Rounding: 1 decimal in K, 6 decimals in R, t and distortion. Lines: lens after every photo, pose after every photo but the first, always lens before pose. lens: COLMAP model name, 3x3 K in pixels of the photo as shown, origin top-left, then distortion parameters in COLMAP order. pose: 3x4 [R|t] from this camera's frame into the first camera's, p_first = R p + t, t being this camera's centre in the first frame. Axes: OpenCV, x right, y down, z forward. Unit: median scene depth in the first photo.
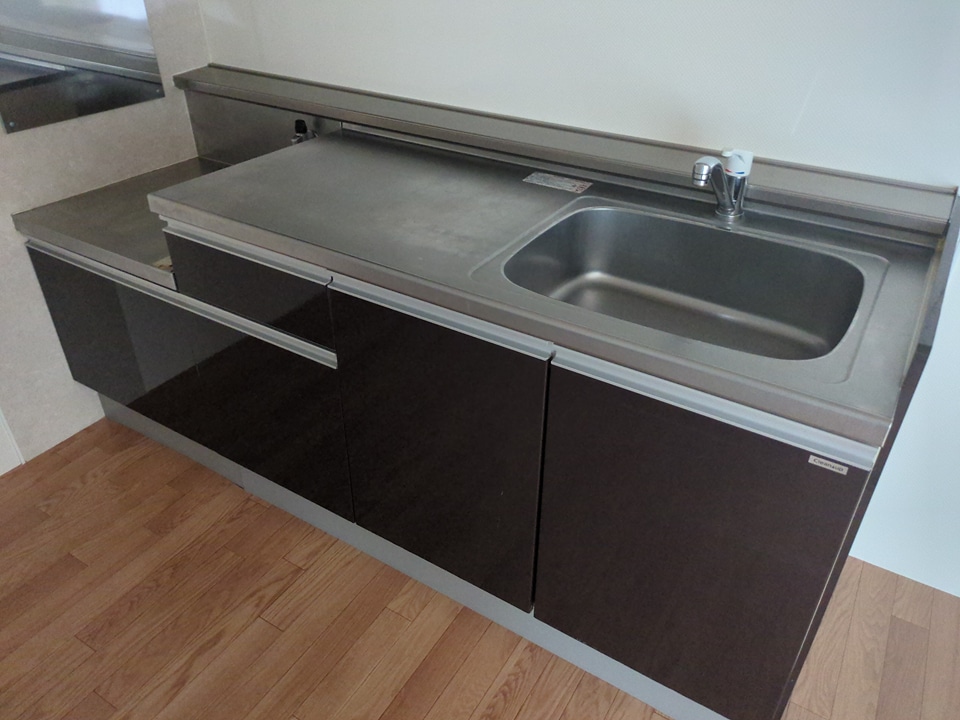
lens RADIAL K [[726.2, 0, 485.5], [0, 726.2, 359.6], [0, 0, 1]] dist [0.043010, -0.023819]
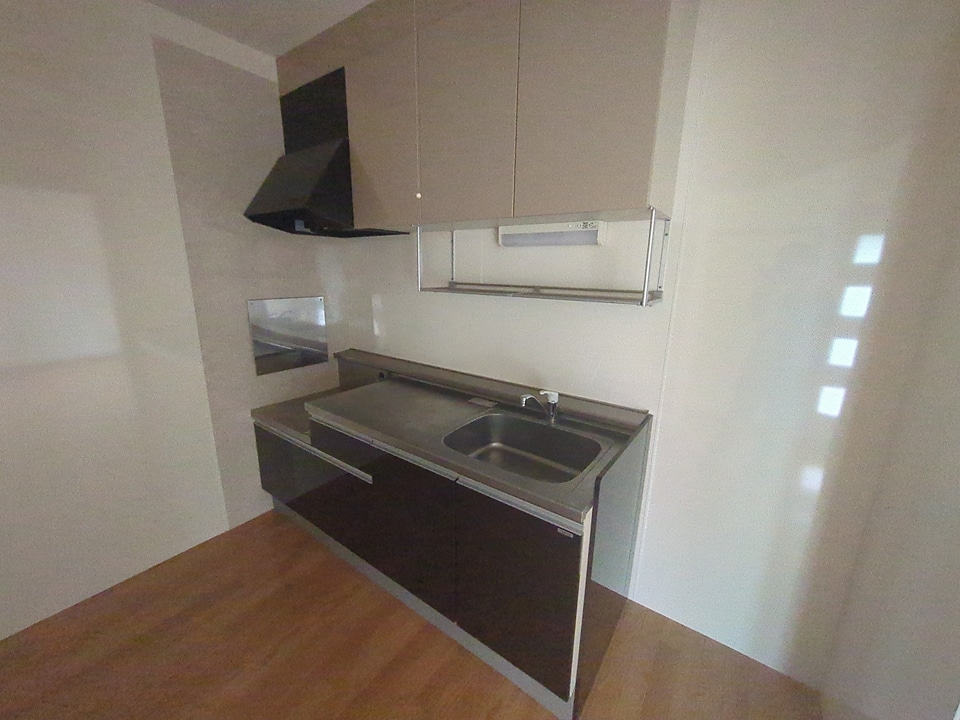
lens RADIAL K [[383.0, 0, 477.8], [0, 383.0, 362.3], [0, 0, 1]] dist [0.000431, -0.000392]
pose [[0.997594, 0.022573, -0.065544, 0.171616], [-0.042998, 0.943127, -0.329641, 0.032537], [0.054376, 0.331666, 0.941828, -0.165383]]
